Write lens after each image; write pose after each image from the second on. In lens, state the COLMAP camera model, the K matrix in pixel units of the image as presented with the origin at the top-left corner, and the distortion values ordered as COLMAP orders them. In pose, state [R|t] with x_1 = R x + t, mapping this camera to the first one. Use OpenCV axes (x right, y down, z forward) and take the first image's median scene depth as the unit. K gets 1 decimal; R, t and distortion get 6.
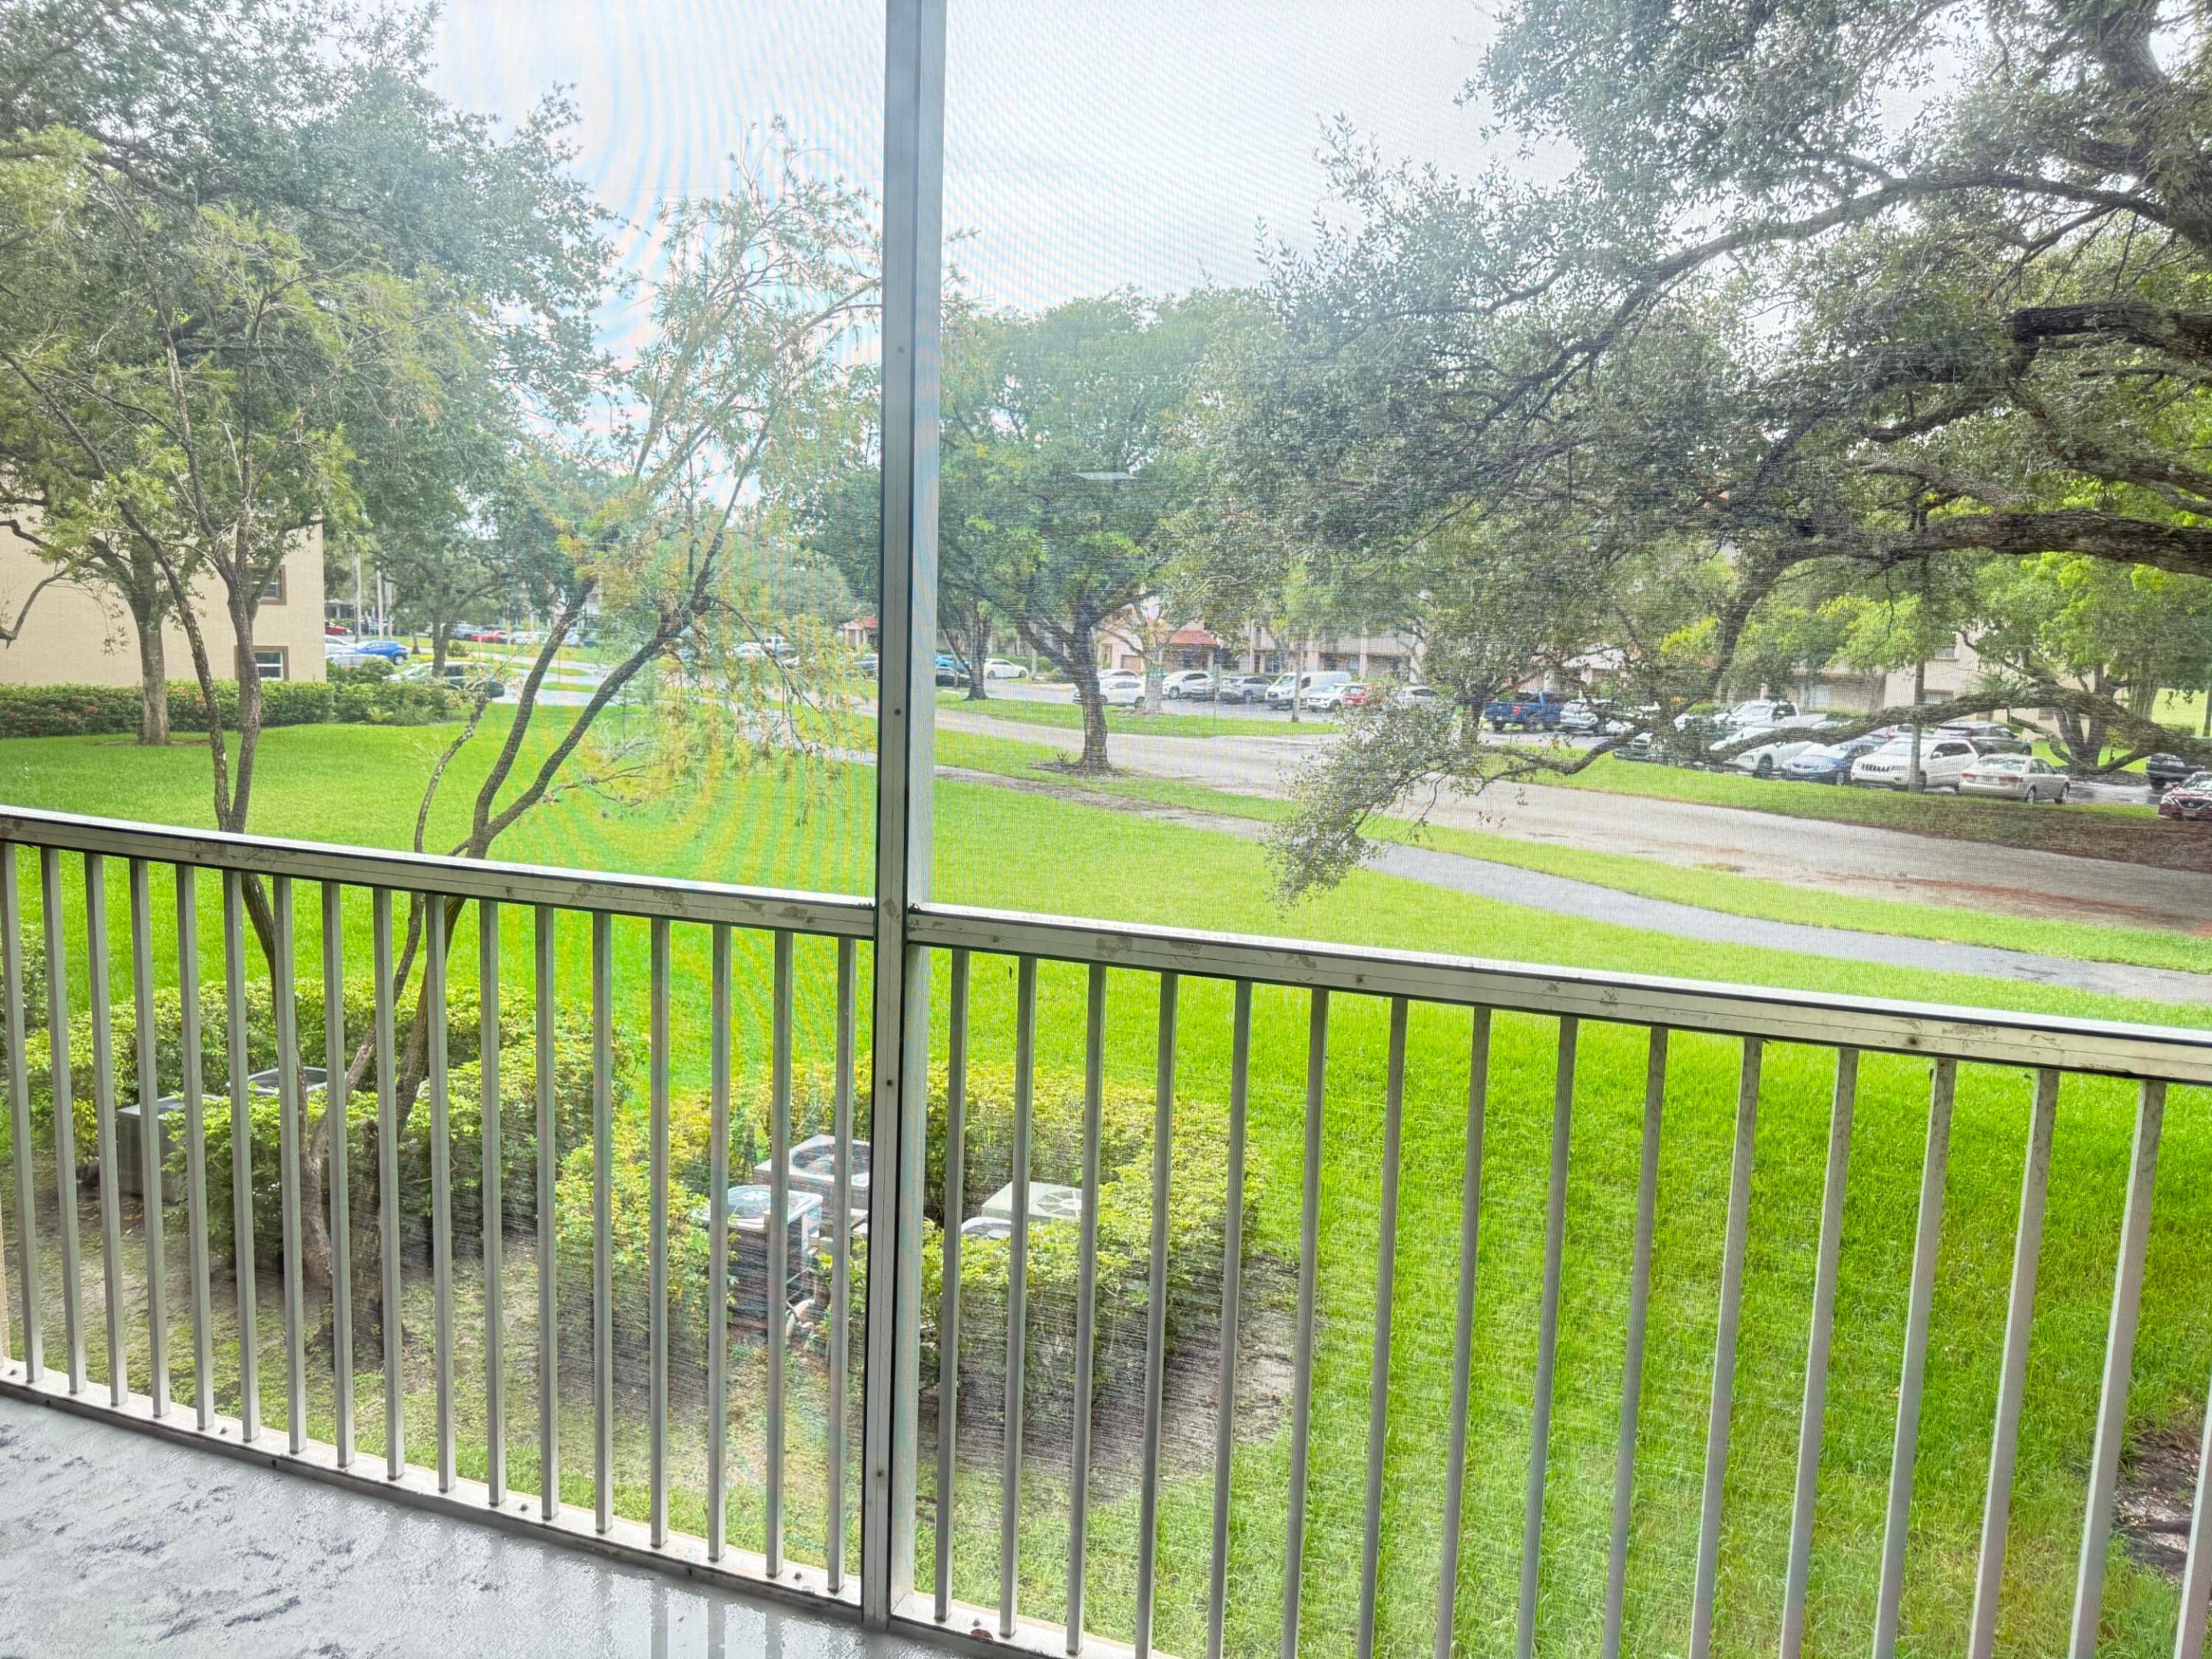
lens RADIAL K [[1558.4, 0, 1104.6], [0, 1558.4, 815.3], [0, 0, 1]] dist [0.112285, -0.203512]
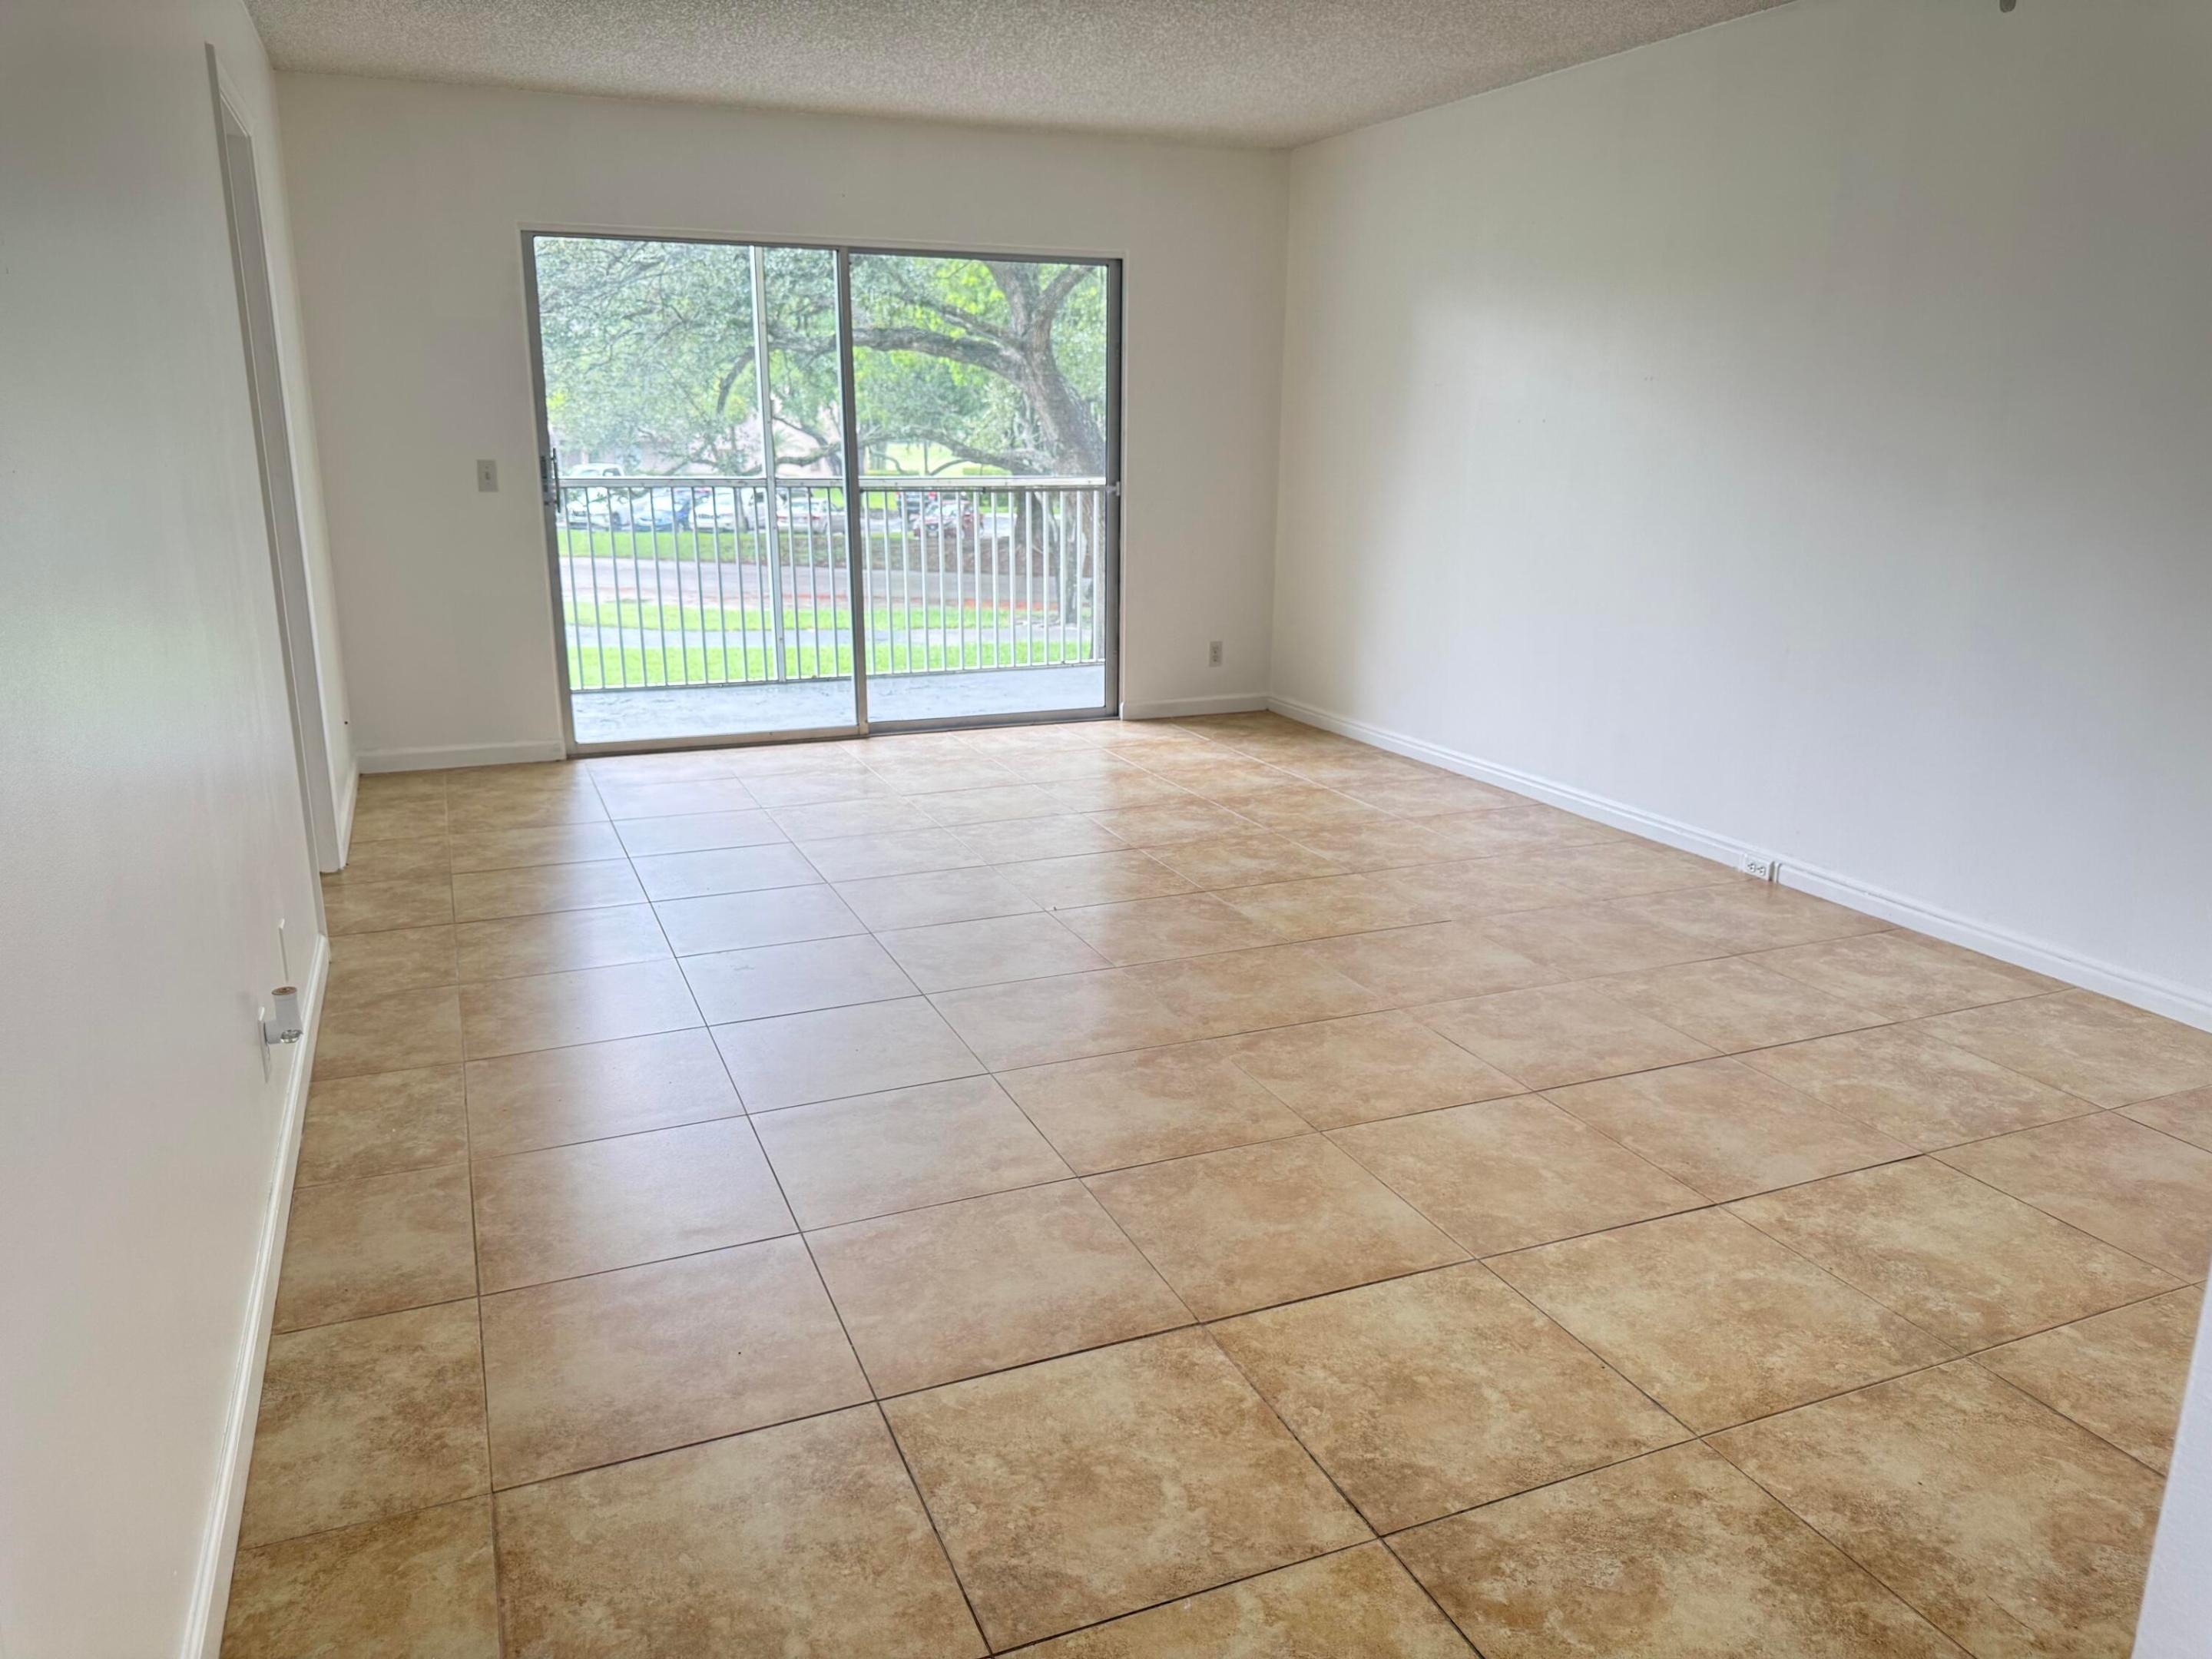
lens RADIAL K [[1558.4, 0, 1104.6], [0, 1558.4, 815.3], [0, 0, 1]] dist [0.112285, -0.203512]
pose [[0.745844, -0.192153, 0.637804, -0.486412], [0.100278, 0.978967, 0.177671, 0.060789], [-0.658529, -0.068557, 0.749426, -0.556984]]
